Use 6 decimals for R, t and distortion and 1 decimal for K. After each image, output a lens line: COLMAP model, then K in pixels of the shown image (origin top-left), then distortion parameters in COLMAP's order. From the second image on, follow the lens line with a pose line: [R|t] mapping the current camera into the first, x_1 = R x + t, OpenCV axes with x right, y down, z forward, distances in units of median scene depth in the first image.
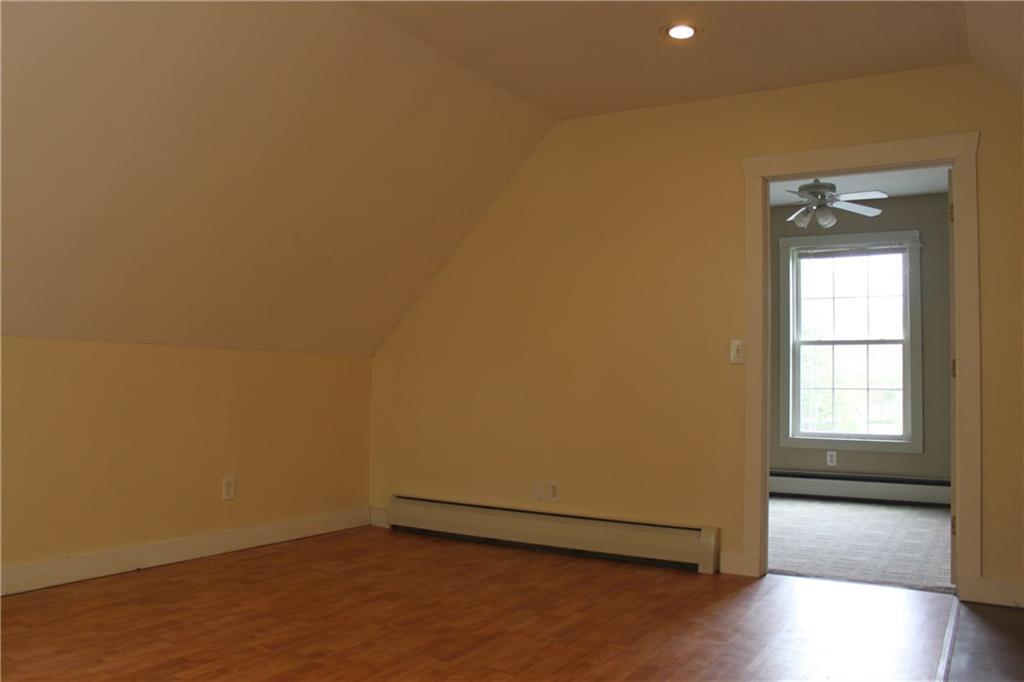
lens RADIAL K [[843.8, 0, 512.0], [0, 843.8, 341.0], [0, 0, 1]] dist [-0.161677, 0.146571]
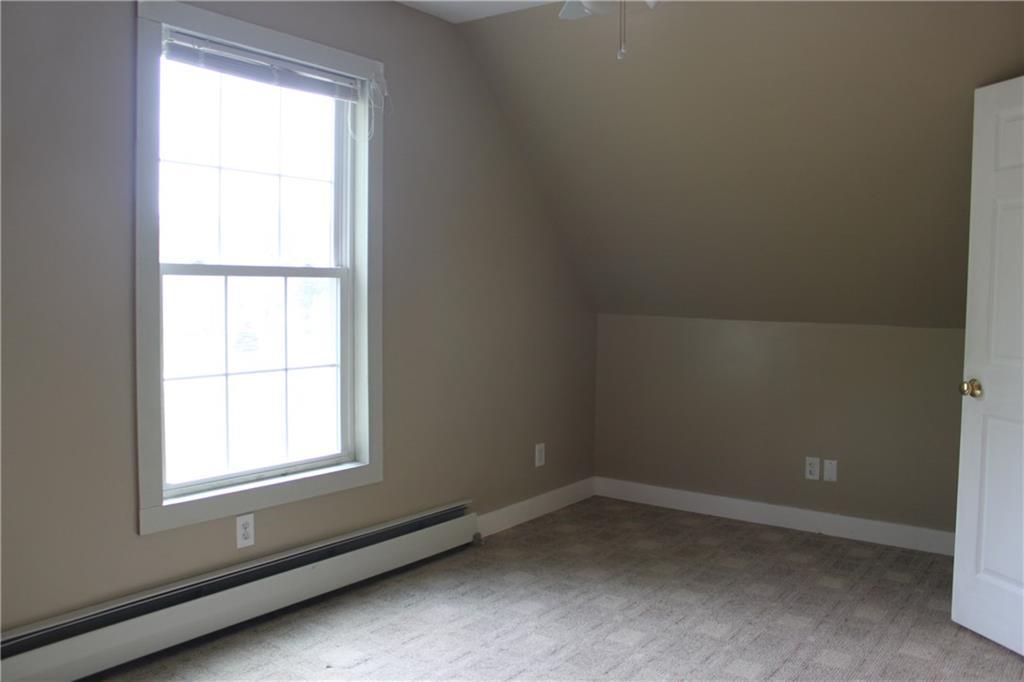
lens RADIAL K [[843.8, 0, 512.0], [0, 843.8, 341.0], [0, 0, 1]] dist [-0.161677, 0.146571]
pose [[0.111517, -0.061326, 0.991868, -0.033073], [-0.031552, 0.997372, 0.065214, 0.006029], [-0.993261, -0.038568, 0.109289, 0.810548]]
